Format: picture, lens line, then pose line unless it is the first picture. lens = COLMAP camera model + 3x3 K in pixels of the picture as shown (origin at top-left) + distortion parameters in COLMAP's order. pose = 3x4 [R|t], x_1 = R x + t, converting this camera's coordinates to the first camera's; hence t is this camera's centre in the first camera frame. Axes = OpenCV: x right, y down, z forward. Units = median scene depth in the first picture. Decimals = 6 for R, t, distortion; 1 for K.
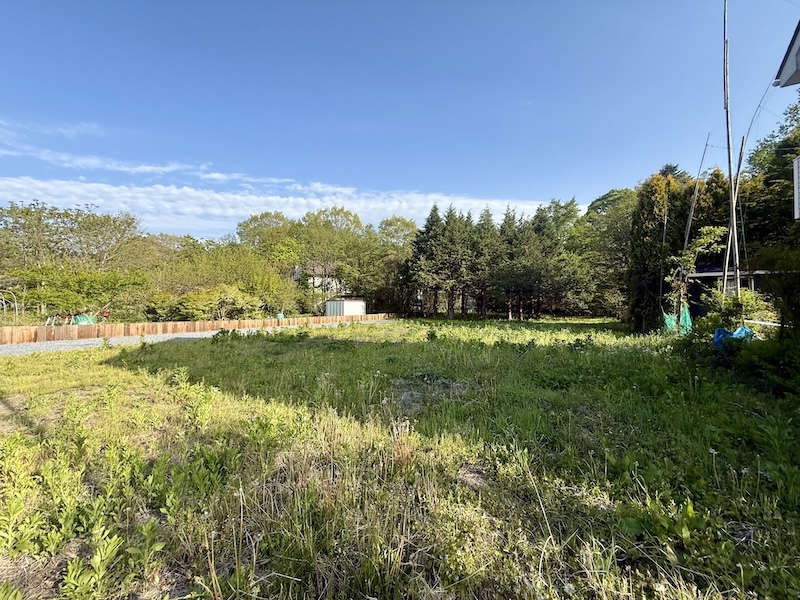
lens RADIAL K [[319.3, 0, 401.8], [0, 319.3, 304.6], [0, 0, 1]] dist [0.011900, -0.000494]
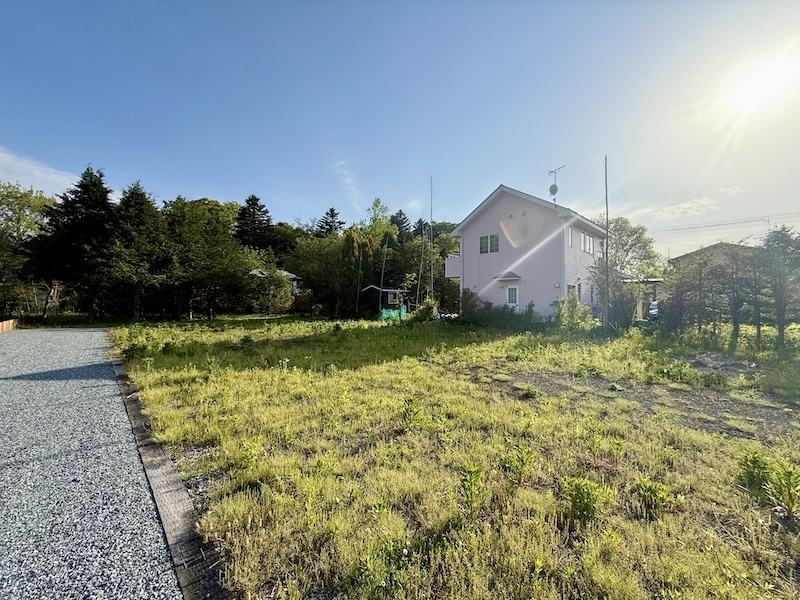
lens RADIAL K [[319.3, 0, 394.2], [0, 319.3, 299.4], [0, 0, 1]] dist [0.011900, -0.000494]
pose [[0.298297, 0.010705, 0.954413, -0.462272], [-0.001425, 0.999941, -0.010770, -0.003604], [-0.954472, 0.001853, 0.298294, 0.138051]]
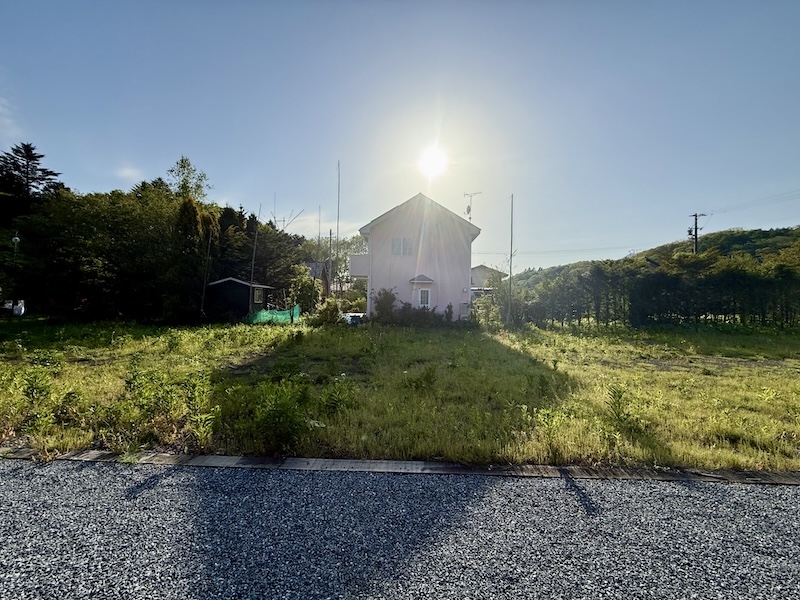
lens RADIAL K [[319.3, 0, 395.7], [0, 319.3, 299.4], [0, 0, 1]] dist [0.011900, -0.000494]
pose [[-0.438688, 0.007145, 0.898611, -0.382629], [-0.014271, 0.999787, -0.014916, -0.002190], [-0.898526, -0.019367, -0.438493, 0.462150]]
